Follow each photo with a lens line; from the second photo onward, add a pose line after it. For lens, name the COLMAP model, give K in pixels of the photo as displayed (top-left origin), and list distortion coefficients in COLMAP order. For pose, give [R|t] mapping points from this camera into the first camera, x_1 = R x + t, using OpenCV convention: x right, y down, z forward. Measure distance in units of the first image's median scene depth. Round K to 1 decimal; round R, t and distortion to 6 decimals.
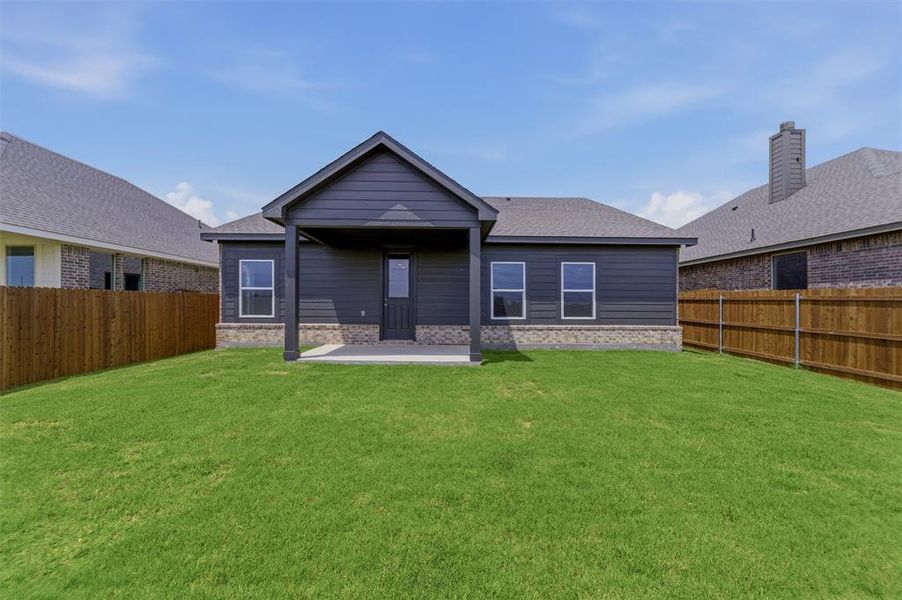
lens RADIAL K [[385.6, 0, 472.3], [0, 385.6, 305.6], [0, 0, 1]] dist [-0.007653, 0.000641]
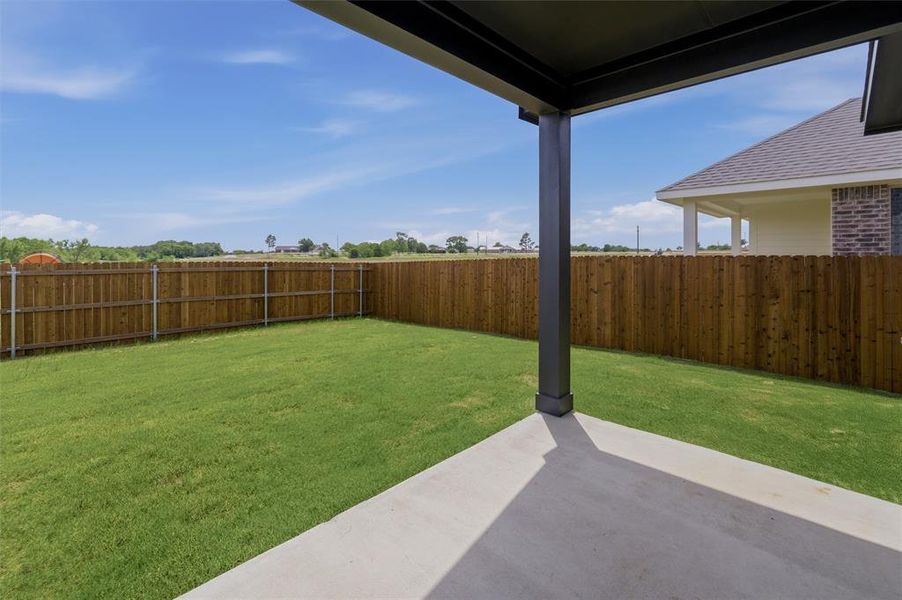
lens RADIAL K [[409.5, 0, 443.7], [0, 409.5, 257.1], [0, 0, 1]] dist [-0.011837, -0.000704]
pose [[-0.738713, -0.000212, -0.674020, -0.037260], [-0.004394, 0.999980, 0.004501, -0.032575], [0.674006, 0.006287, -0.738700, 0.967770]]
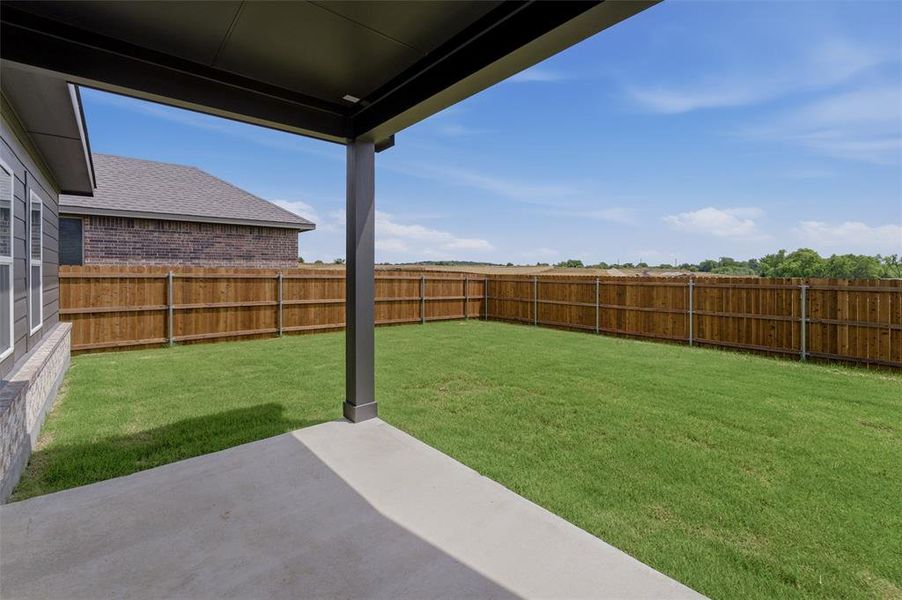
lens RADIAL K [[385.6, 0, 453.2], [0, 385.6, 276.4], [0, 0, 1]] dist [-0.007653, 0.000641]
pose [[-0.621197, -0.014094, 0.783528, -0.349002], [-0.000187, 0.999841, 0.017837, -0.032385], [-0.783654, 0.010934, -0.621101, 0.943790]]
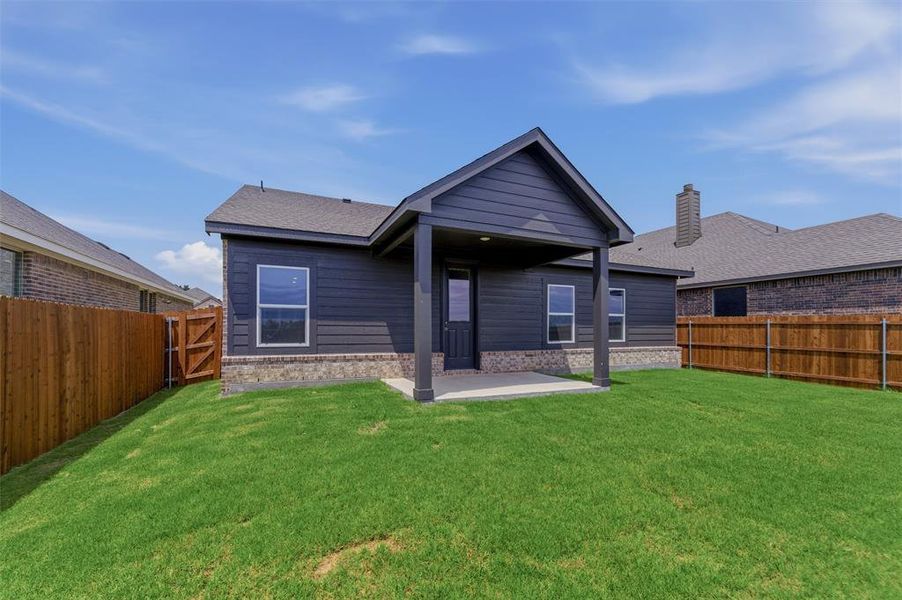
lens RADIAL K [[385.6, 0, 475.4], [0, 385.6, 327.8], [0, 0, 1]] dist [-0.007653, 0.000641]
pose [[0.913796, -0.001369, 0.406171, -0.524449], [0.003588, 0.999983, -0.004703, 0.000132], [-0.406158, 0.005755, 0.913785, 0.198491]]
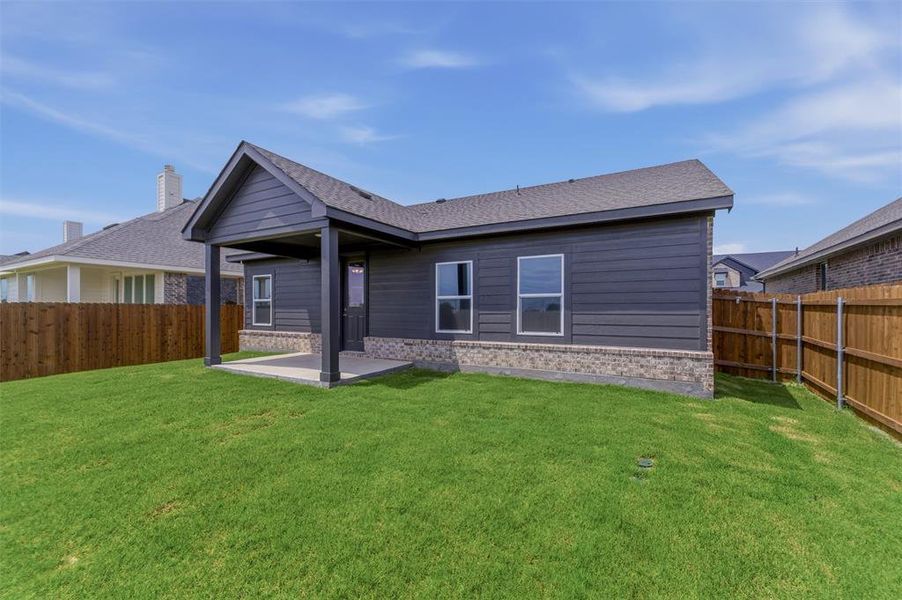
lens RADIAL K [[385.6, 0, 463.9], [0, 385.6, 310.2], [0, 0, 1]] dist [-0.007653, 0.000641]
pose [[0.852198, -0.004621, -0.523199, 0.555211], [0.003806, 0.999989, -0.002632, -0.009933], [0.523206, 0.000251, 0.852206, 0.333454]]
